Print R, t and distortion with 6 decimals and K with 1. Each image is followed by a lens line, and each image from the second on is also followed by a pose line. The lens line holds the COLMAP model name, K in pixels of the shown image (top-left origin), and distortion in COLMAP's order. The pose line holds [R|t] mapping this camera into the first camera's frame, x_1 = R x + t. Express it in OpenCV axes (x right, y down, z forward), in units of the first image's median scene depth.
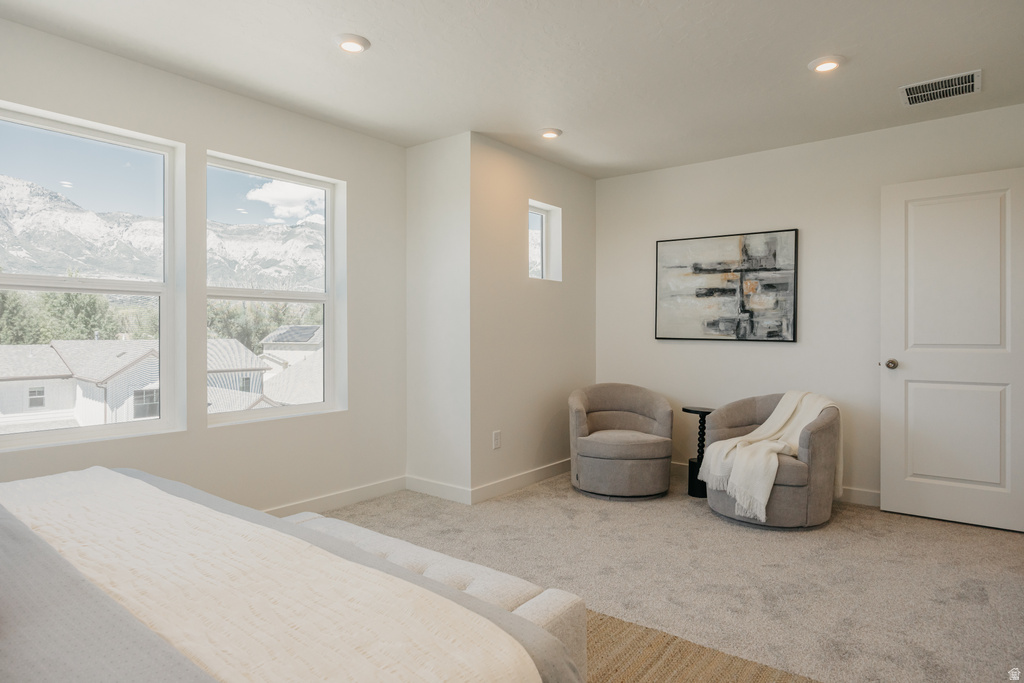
lens RADIAL K [[599.0, 0, 513.5], [0, 599.0, 340.0], [0, 0, 1]] dist [-0.015531, 0.000531]
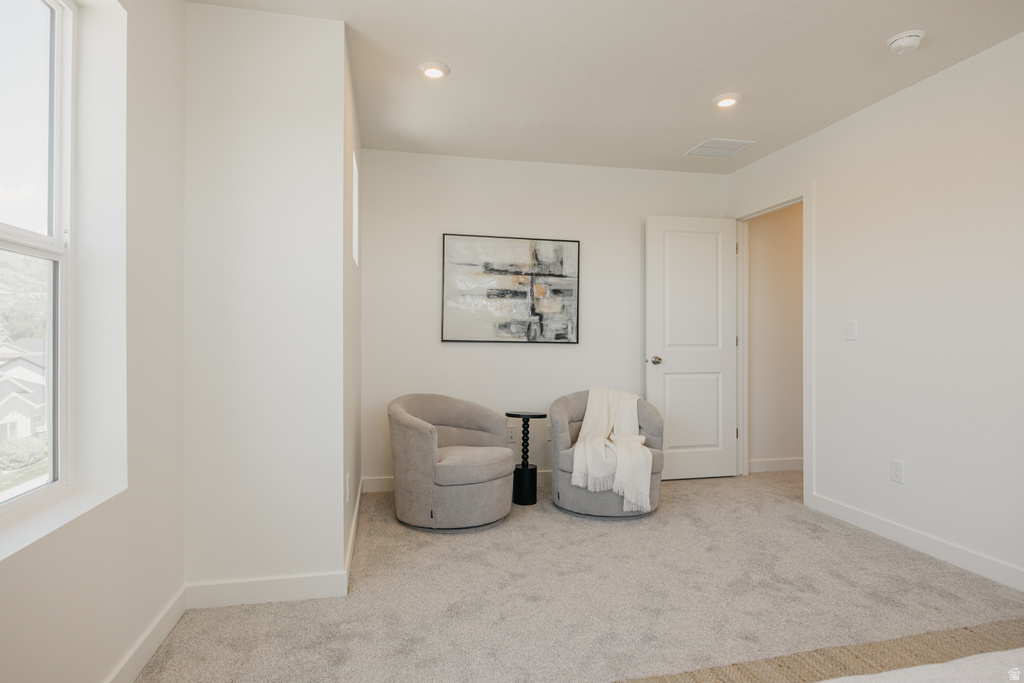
lens RADIAL K [[552.2, 0, 508.5], [0, 552.2, 339.1], [0, 0, 1]] dist [-0.003801, -0.002398]
pose [[0.634440, 0.006652, 0.772943, -0.385898], [0.008901, 0.999834, -0.015910, 0.010081], [-0.772921, 0.016974, 0.634276, 0.442083]]
